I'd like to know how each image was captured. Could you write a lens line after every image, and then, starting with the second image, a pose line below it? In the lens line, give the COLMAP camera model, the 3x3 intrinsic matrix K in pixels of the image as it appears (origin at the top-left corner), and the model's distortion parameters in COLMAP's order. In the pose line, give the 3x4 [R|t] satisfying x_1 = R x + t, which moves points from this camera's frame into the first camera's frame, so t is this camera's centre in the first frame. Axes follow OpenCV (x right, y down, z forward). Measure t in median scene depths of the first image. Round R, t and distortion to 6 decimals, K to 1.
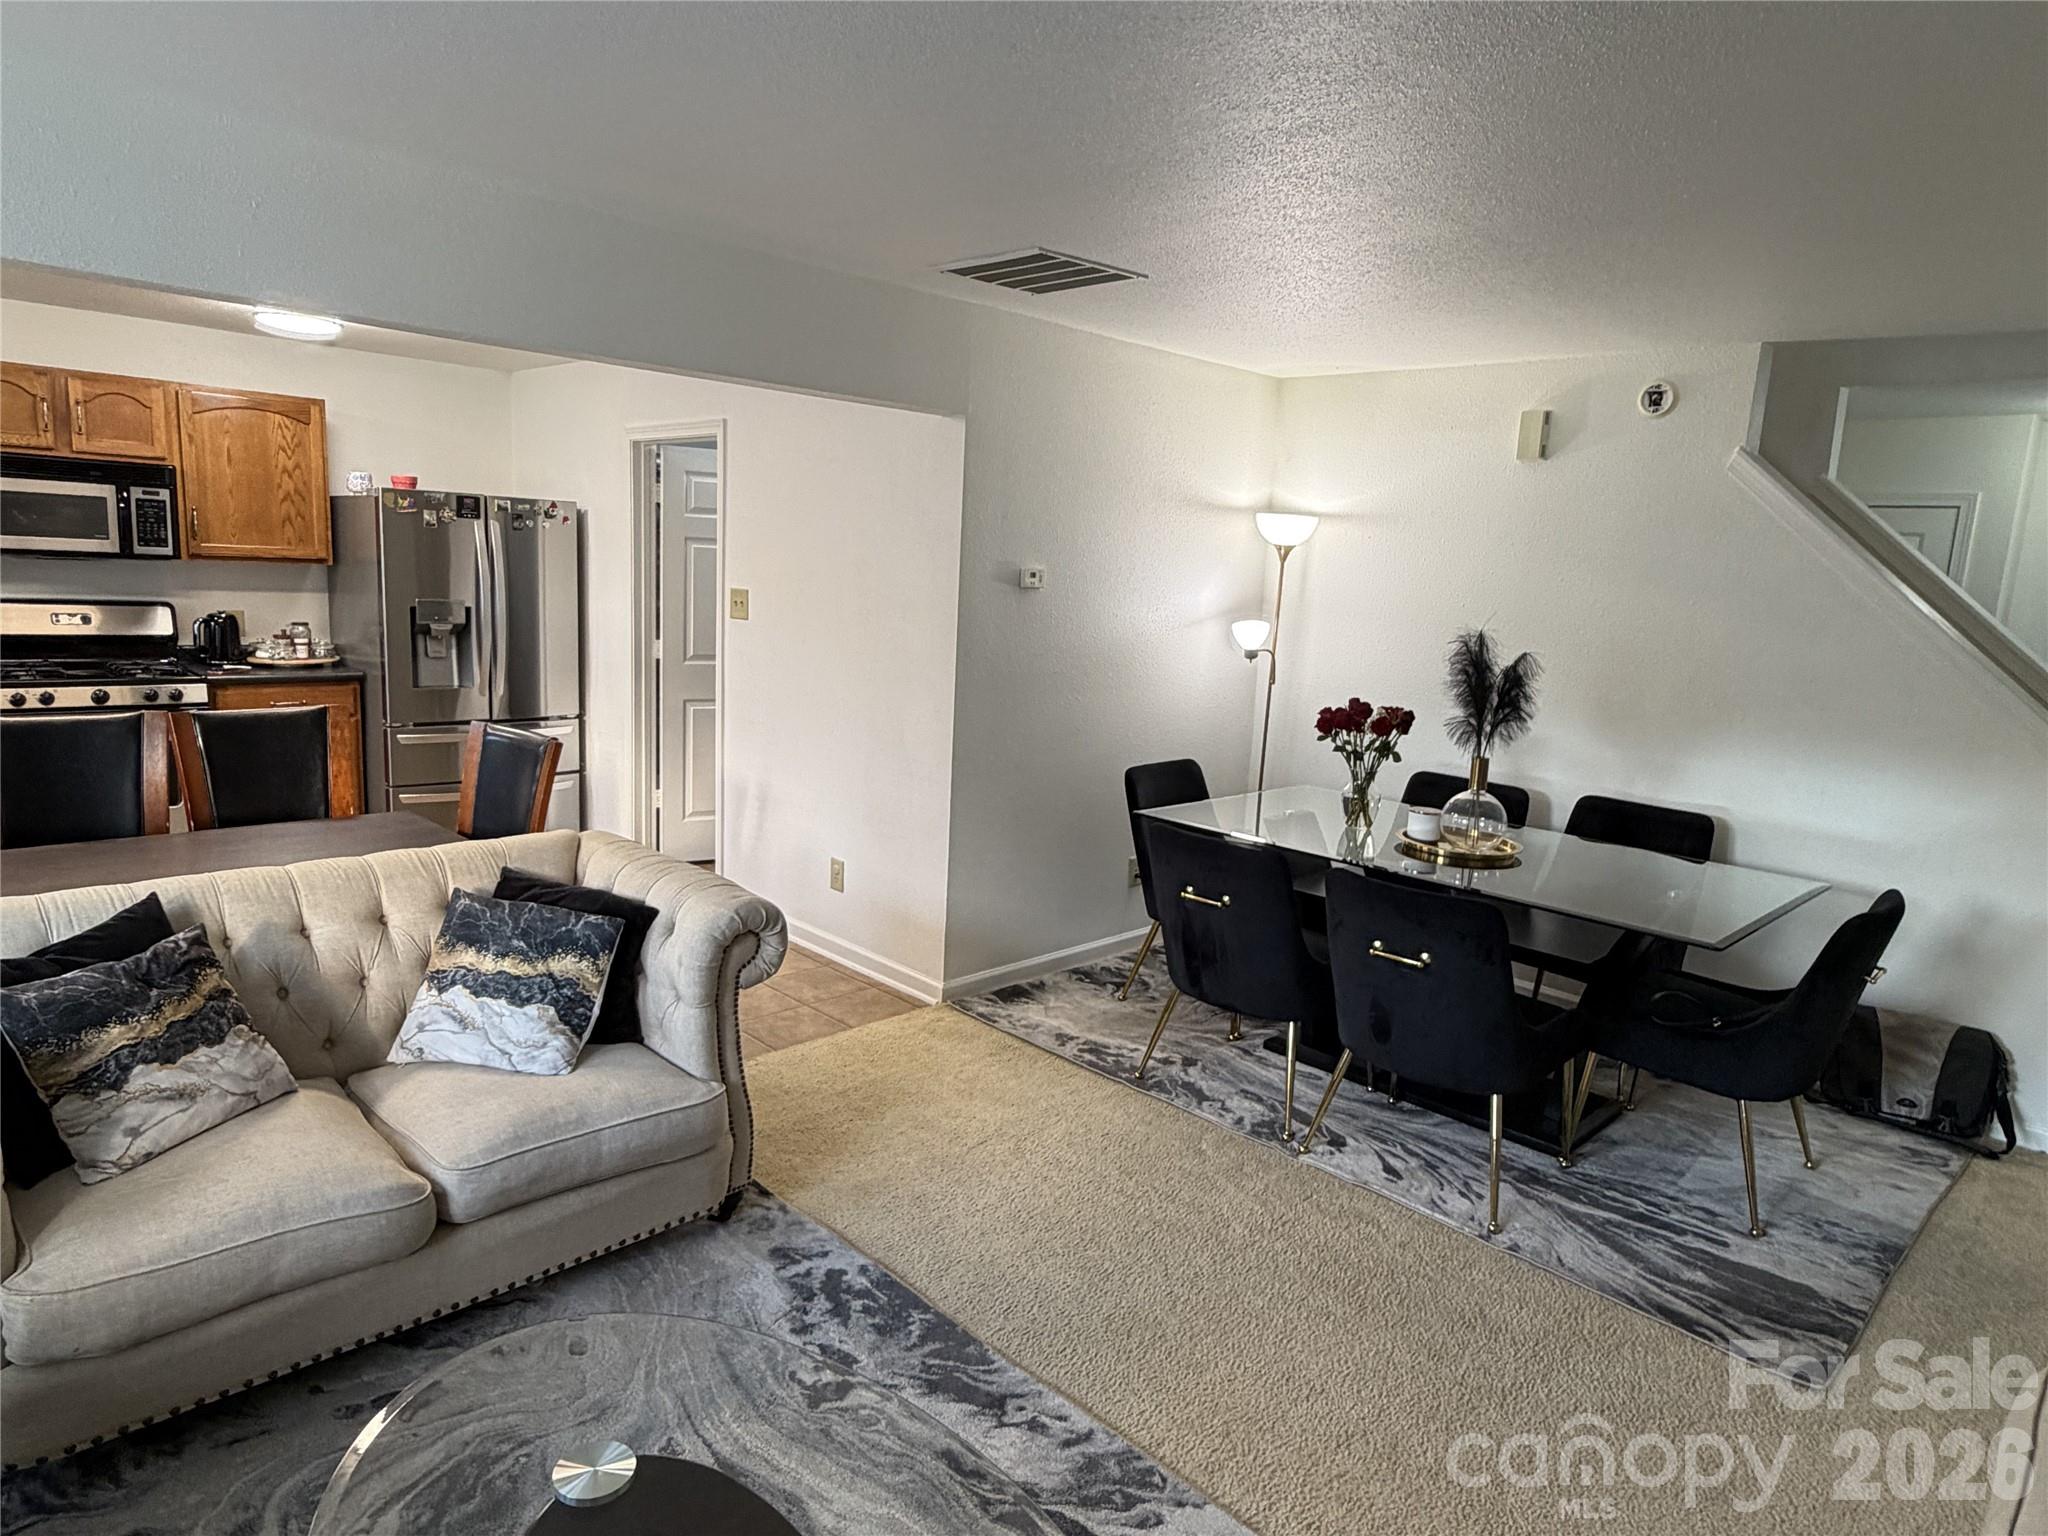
lens RADIAL K [[1225.9, 0, 1027.2], [0, 1225.9, 767.0], [0, 0, 1]] dist [-0.001761, -0.001246]
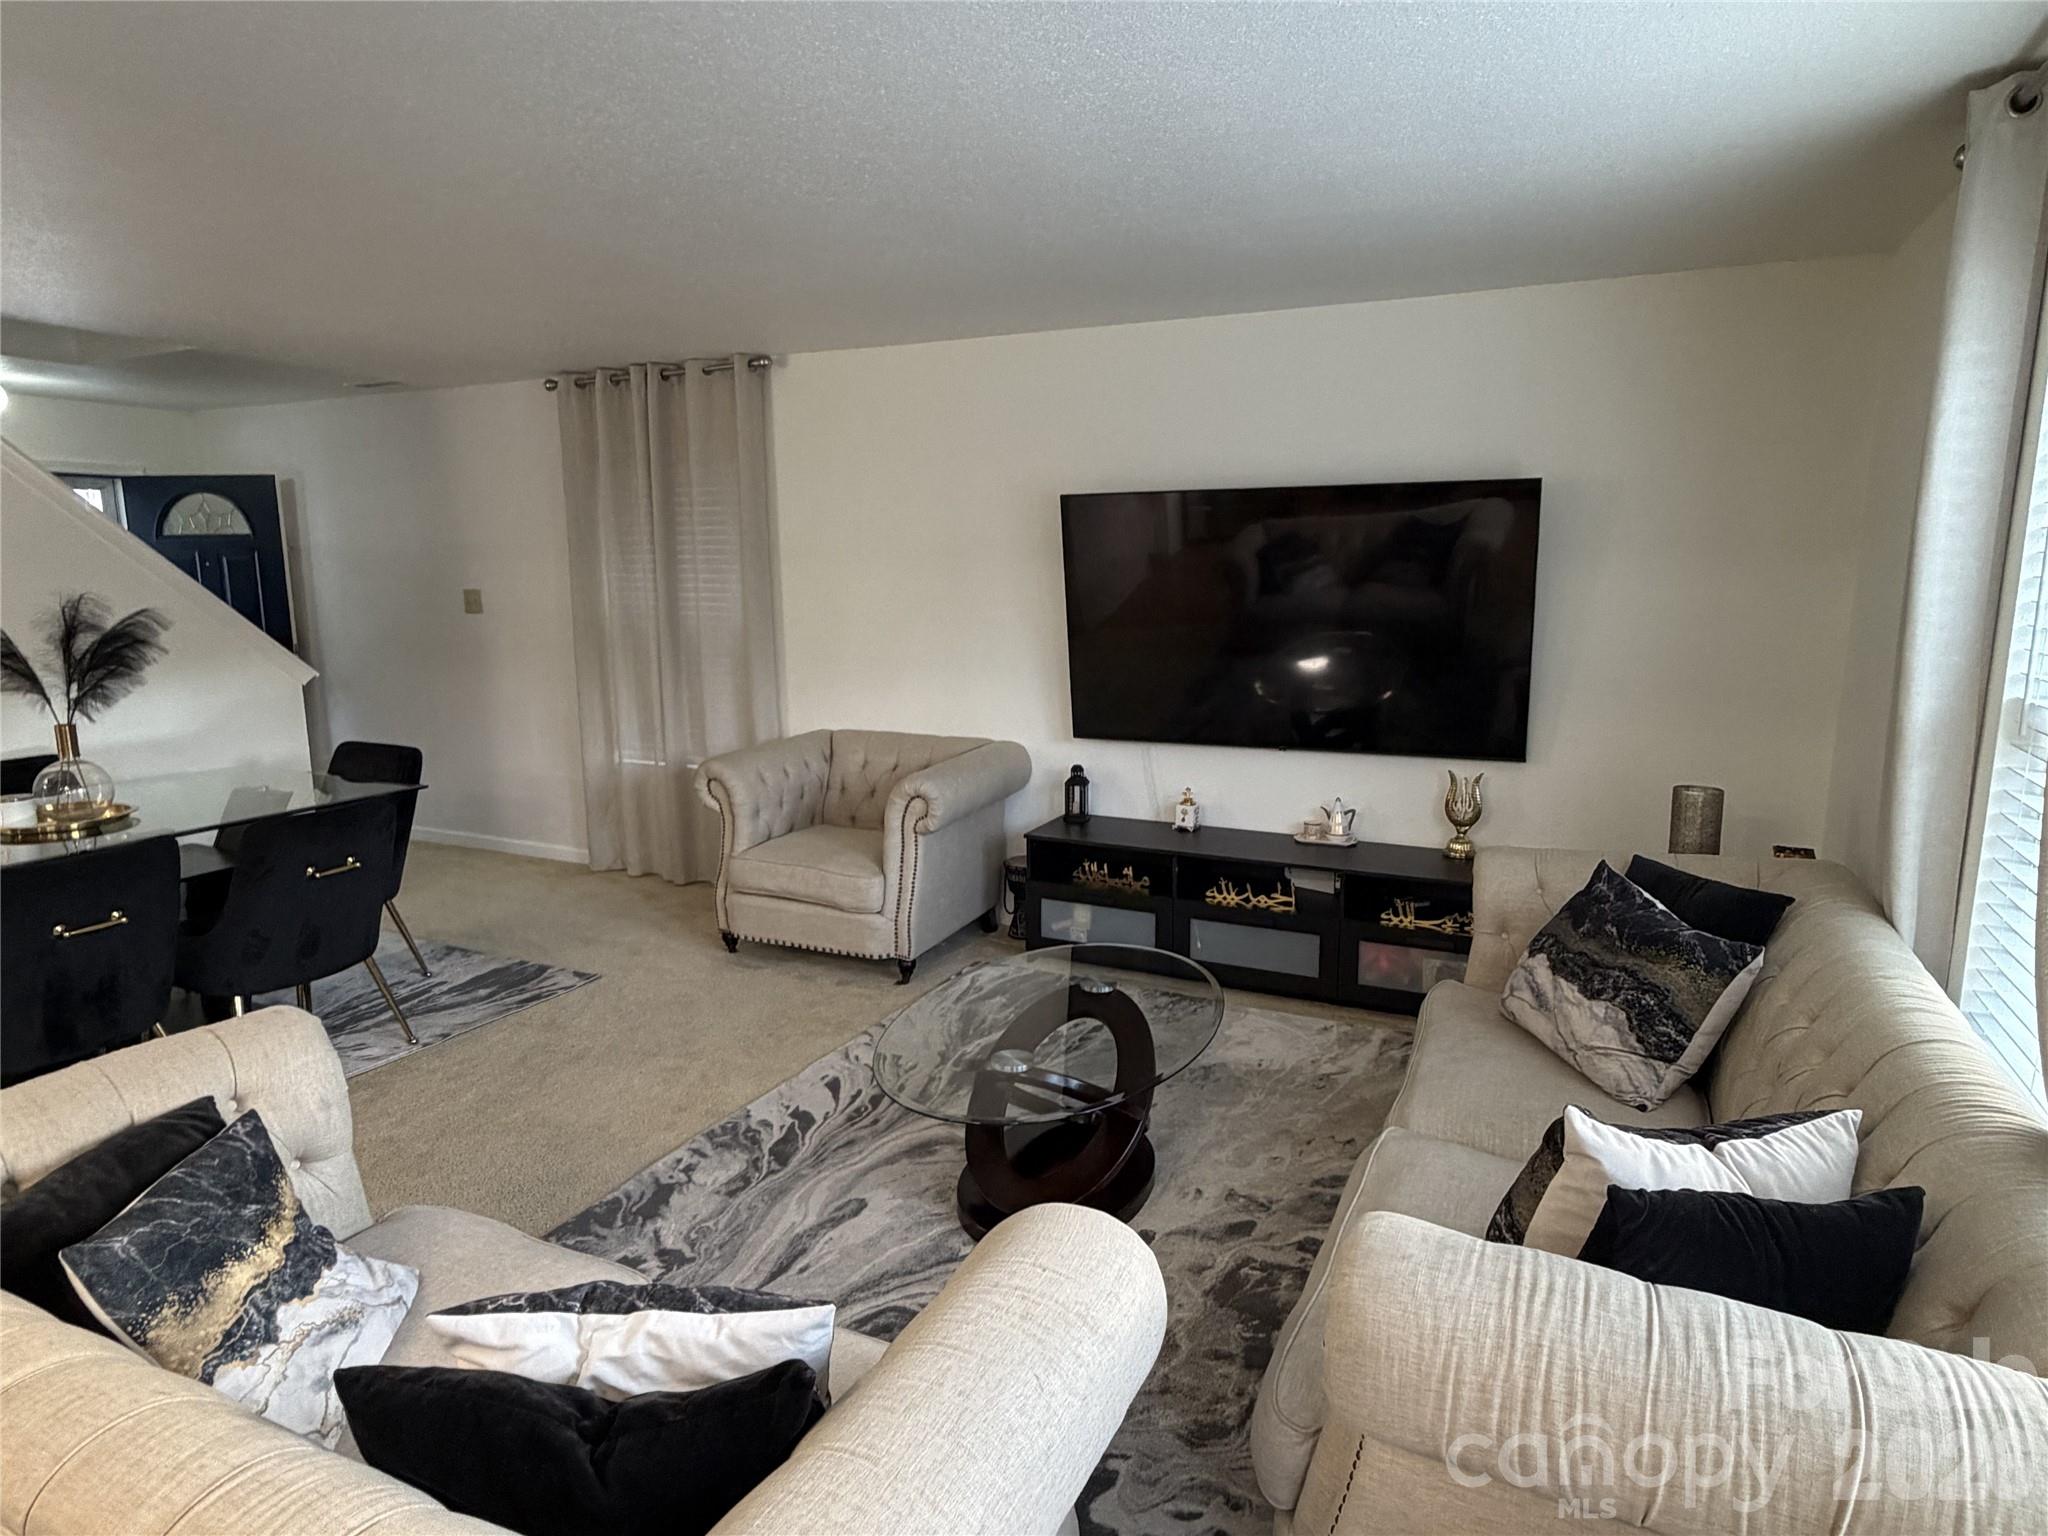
lens RADIAL K [[1199.3, 0, 1005.1], [0, 1199.3, 768.6], [0, 0, 1]] dist [0.014473, 0.006656]
pose [[-0.313296, -0.215759, 0.924821, -0.851204], [0.145972, 0.951334, 0.271395, -0.139926], [-0.938370, 0.220025, -0.266554, 0.626266]]
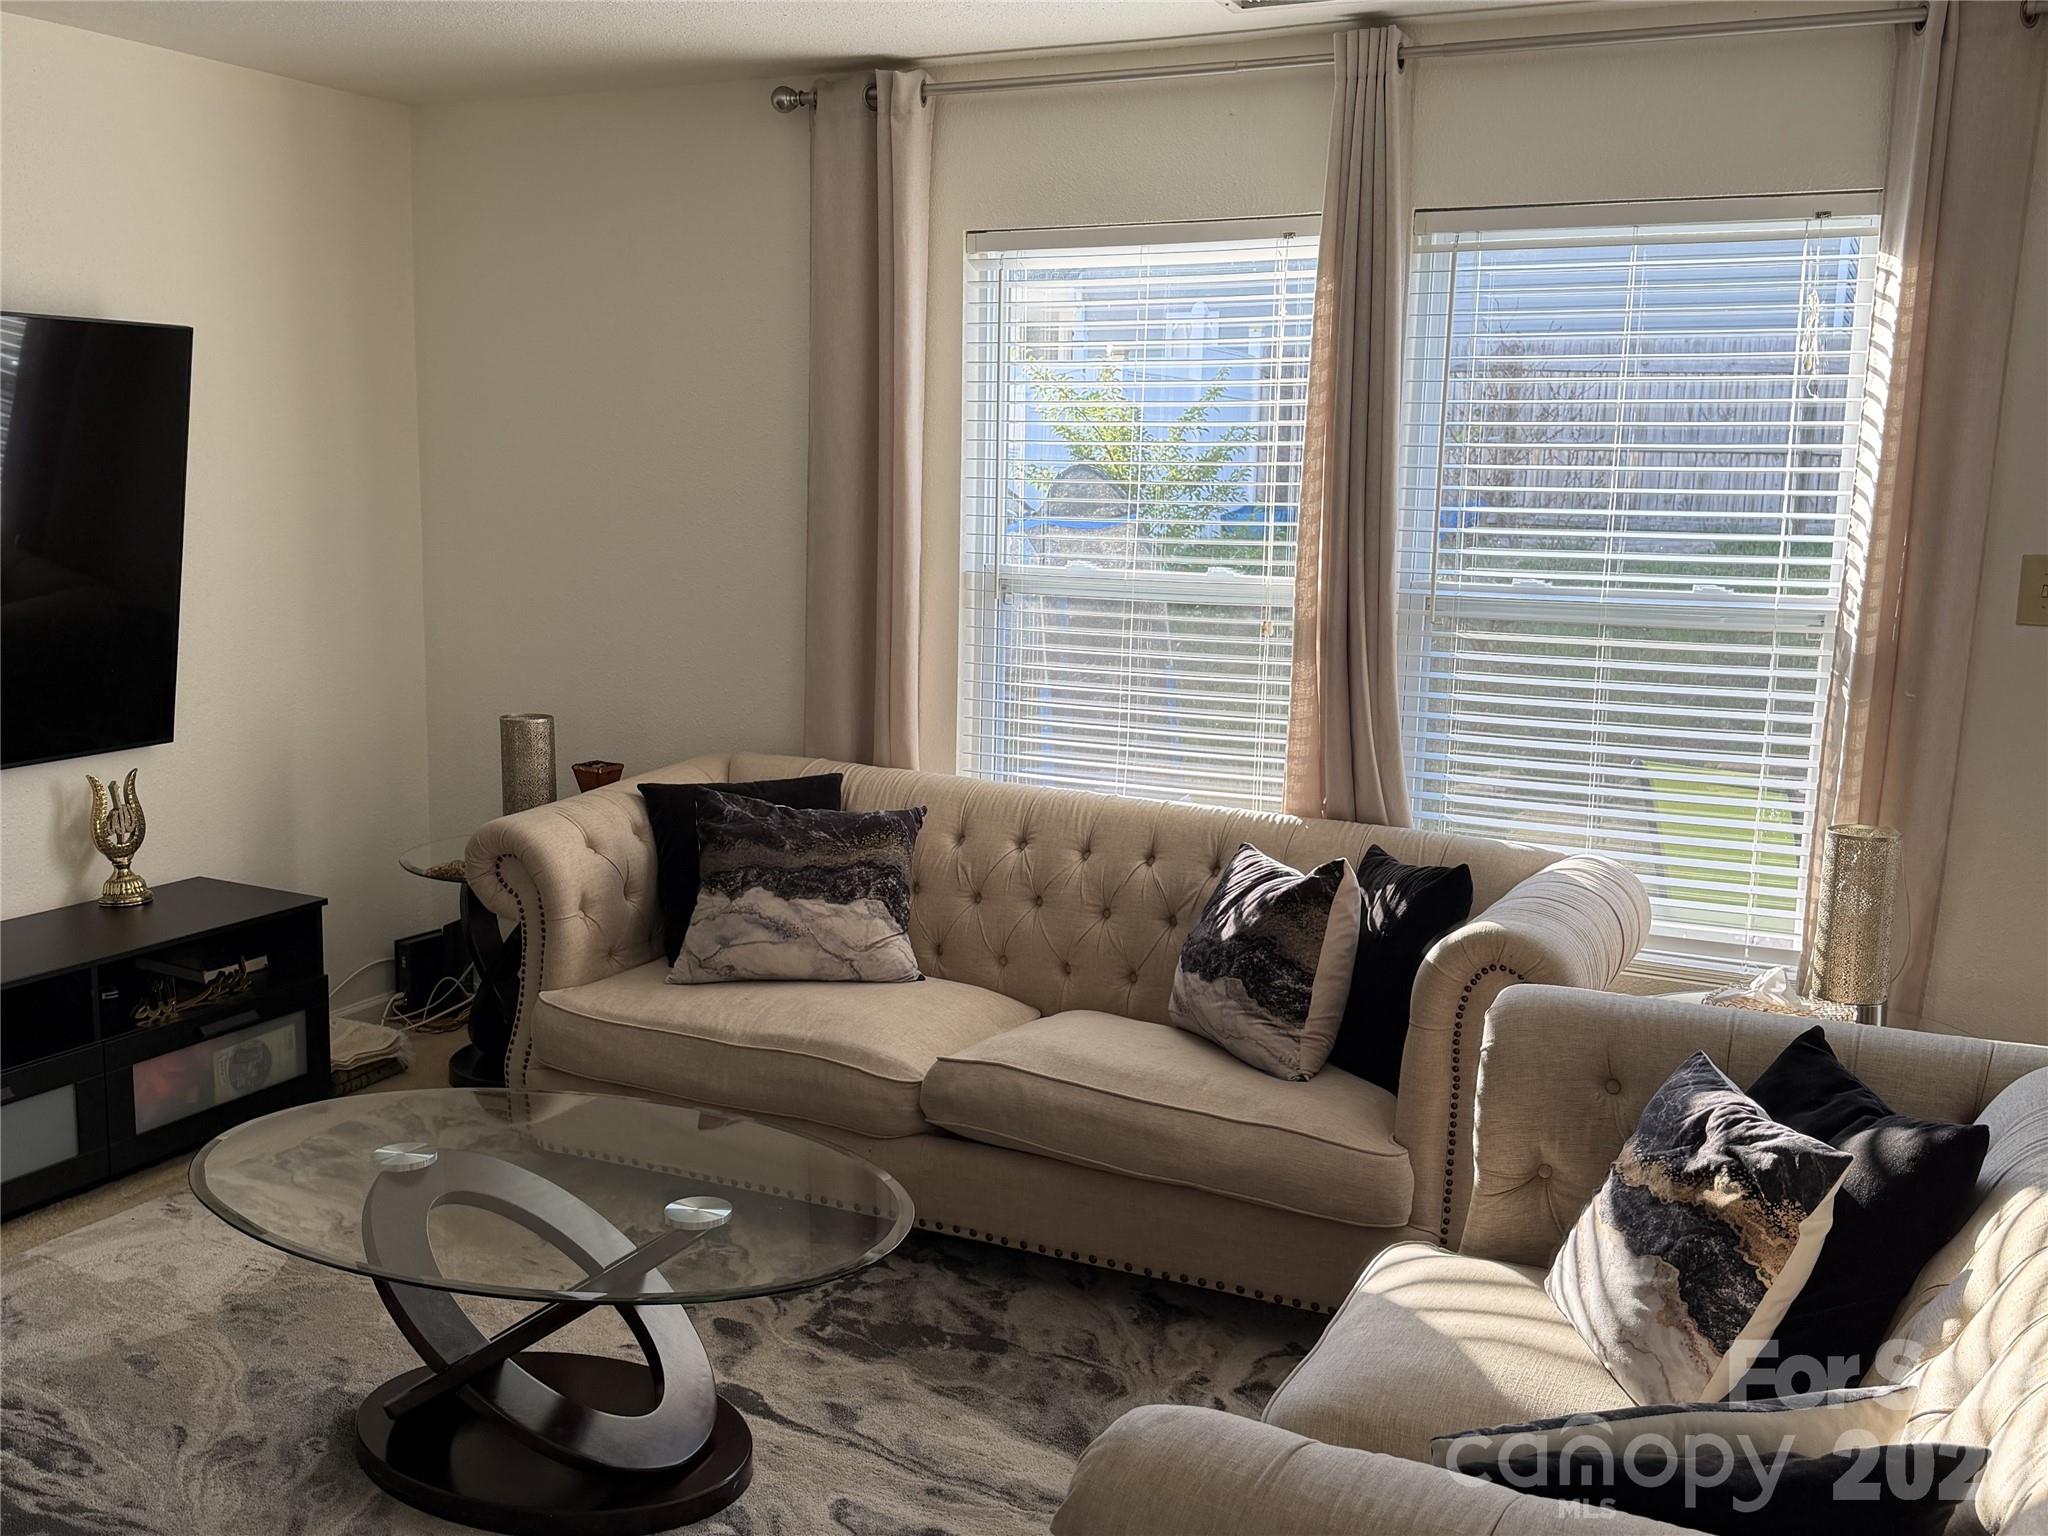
lens RADIAL K [[1897.8, 0, 1036.0], [0, 1897.8, 780.1], [0, 0, 1]] dist [0.063876, 0.000000]
pose [[-0.941151, -0.018703, -0.337469, -0.015728], [-0.125456, 0.946467, 0.297424, -0.181762], [0.313840, 0.322258, -0.893115, 1.174945]]
